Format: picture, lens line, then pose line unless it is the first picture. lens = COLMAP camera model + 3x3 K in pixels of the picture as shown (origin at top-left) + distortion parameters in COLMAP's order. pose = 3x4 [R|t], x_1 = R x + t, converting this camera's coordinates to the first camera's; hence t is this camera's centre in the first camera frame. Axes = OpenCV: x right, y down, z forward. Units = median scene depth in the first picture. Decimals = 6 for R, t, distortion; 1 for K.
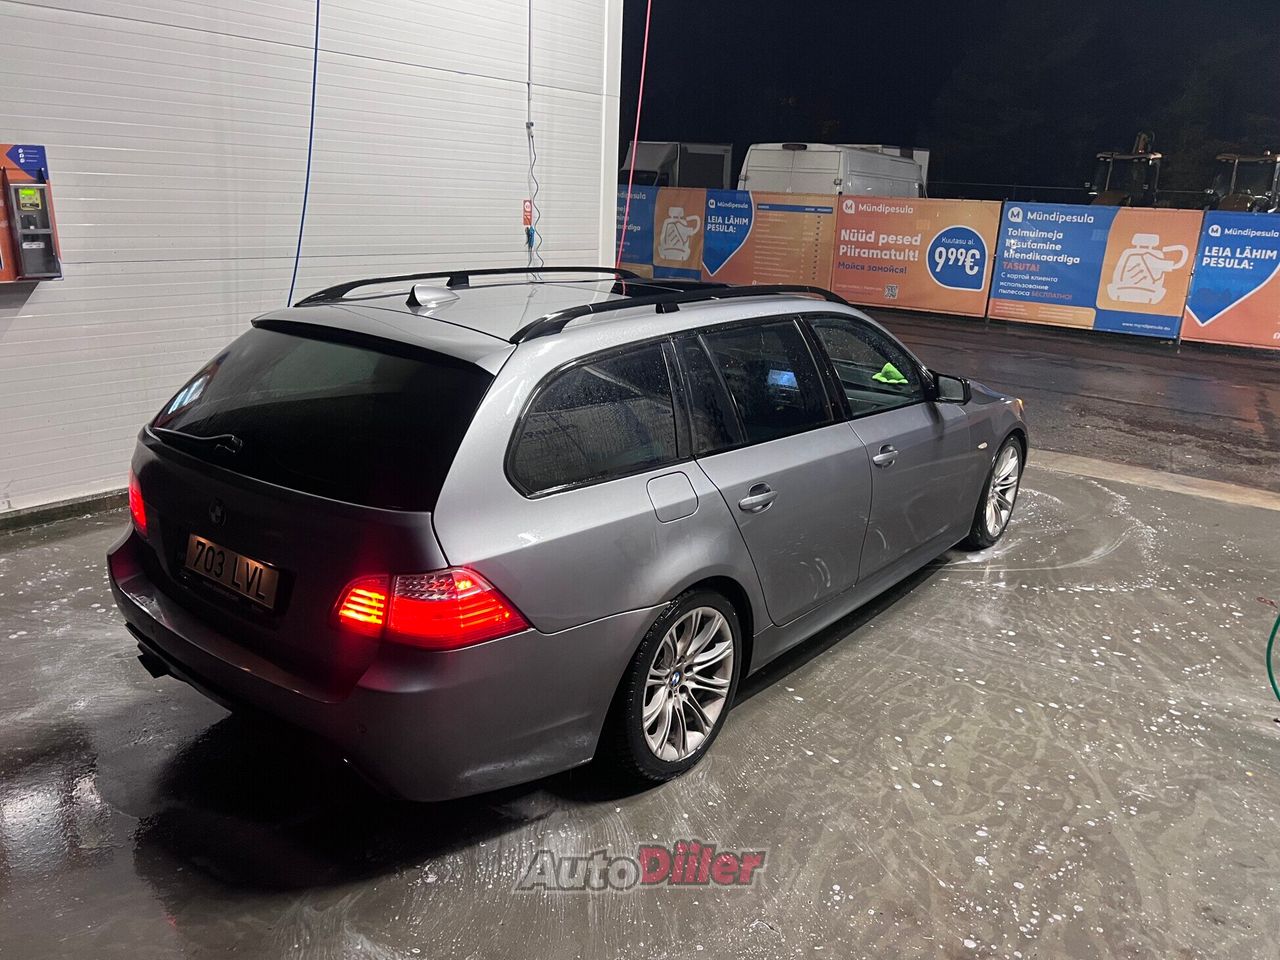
lens RADIAL K [[978.4, 0, 645.6], [0, 978.4, 479.3], [0, 0, 1]] dist [0.031461, -0.033591]
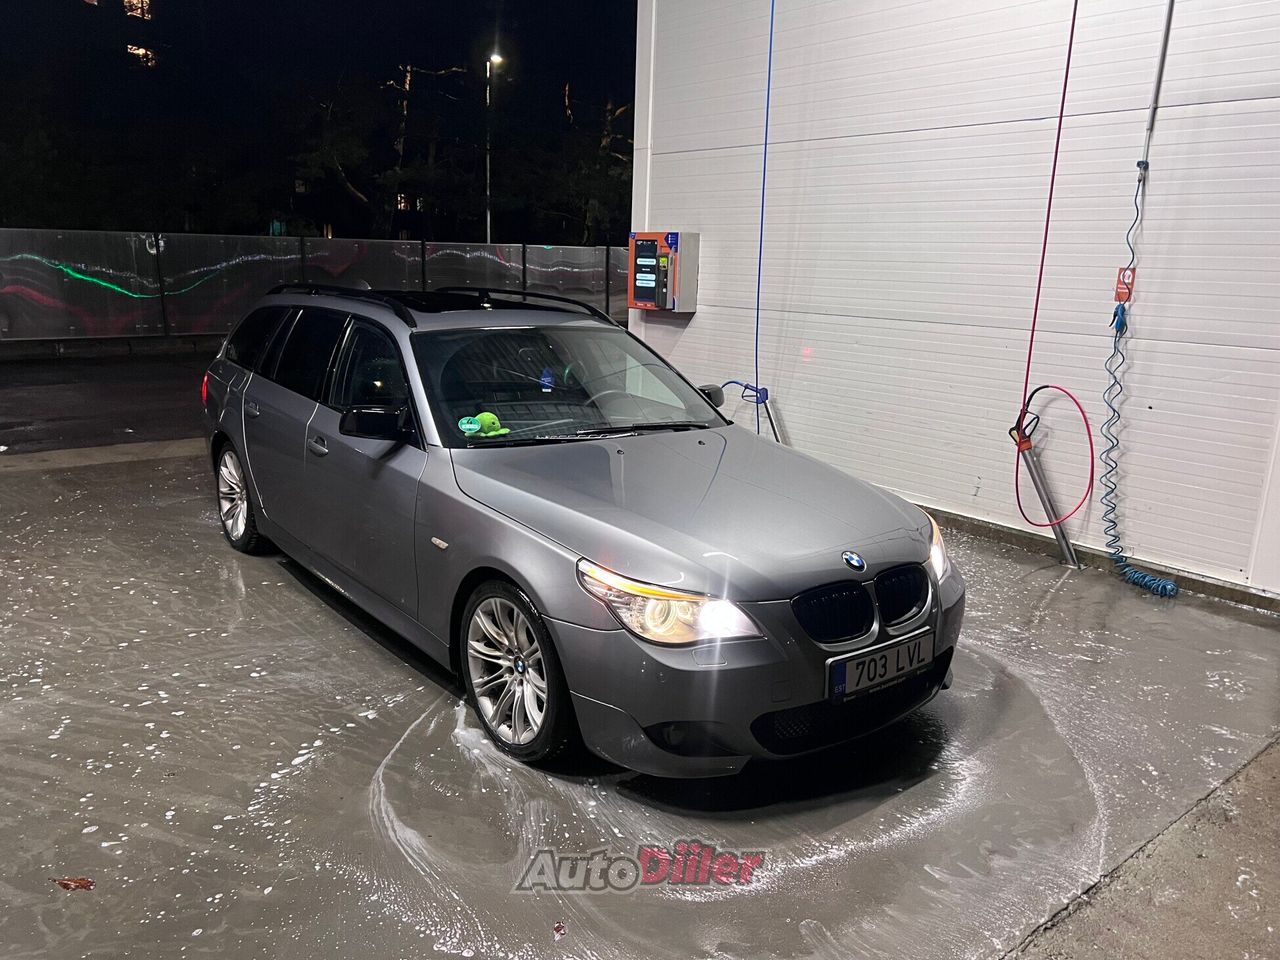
lens RADIAL K [[978.4, 0, 645.6], [0, 978.4, 479.3], [0, 0, 1]] dist [0.031461, -0.033591]
pose [[-0.224584, 0.165819, -0.960243, 1.104216], [-0.314761, 0.920247, 0.232529, -0.324218], [0.922219, 0.354470, -0.154480, 1.370698]]
